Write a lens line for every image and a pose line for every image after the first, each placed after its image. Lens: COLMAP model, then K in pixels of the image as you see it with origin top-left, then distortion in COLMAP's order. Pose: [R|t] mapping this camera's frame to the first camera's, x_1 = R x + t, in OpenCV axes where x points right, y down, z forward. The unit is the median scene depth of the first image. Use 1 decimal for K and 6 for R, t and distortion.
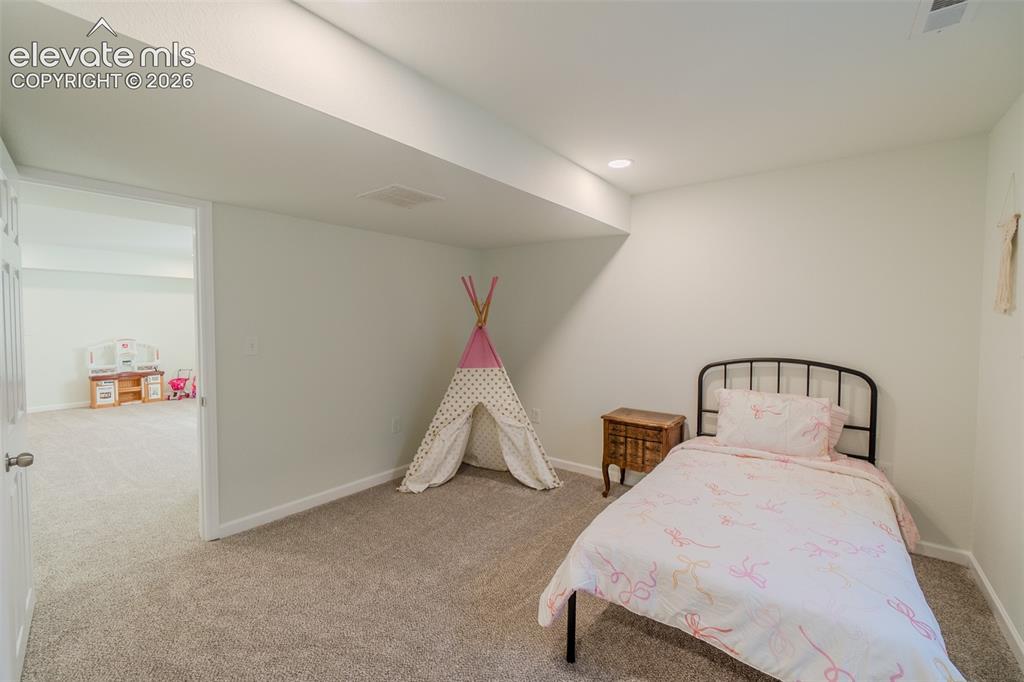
lens RADIAL K [[436.3, 0, 510.6], [0, 436.3, 341.3], [0, 0, 1]] dist [-0.004863, 0.000871]
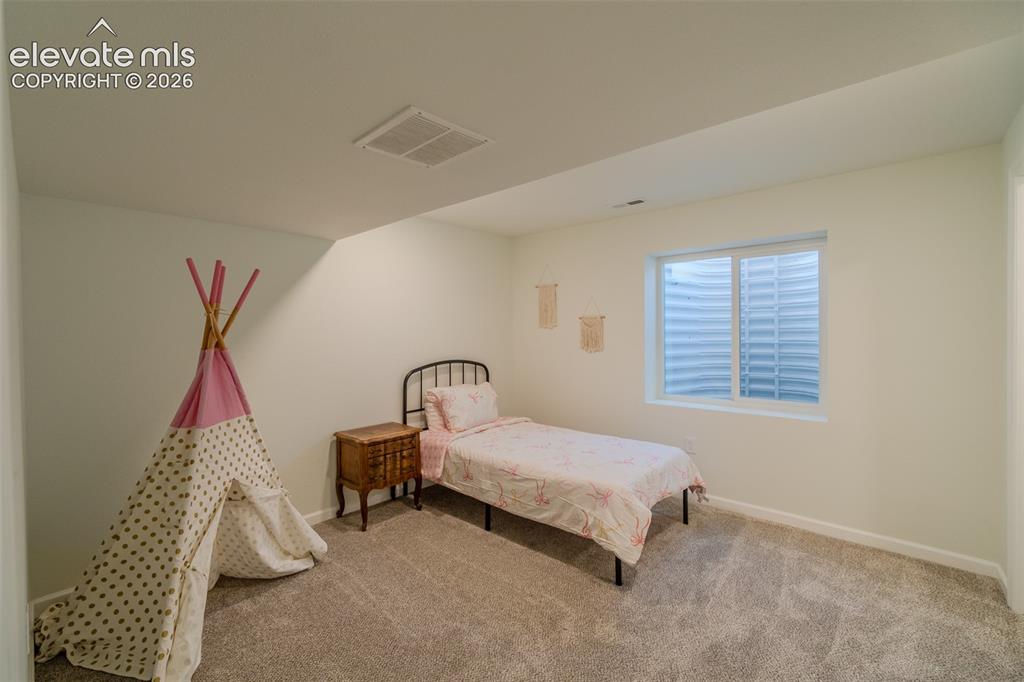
lens RADIAL K [[436.3, 0, 514.0], [0, 436.3, 333.9], [0, 0, 1]] dist [-0.004863, 0.000871]
pose [[0.083536, -0.018606, 0.996331, -0.670375], [0.048067, 0.998737, 0.014621, -0.049298], [-0.995345, 0.046669, 0.084325, 0.618044]]
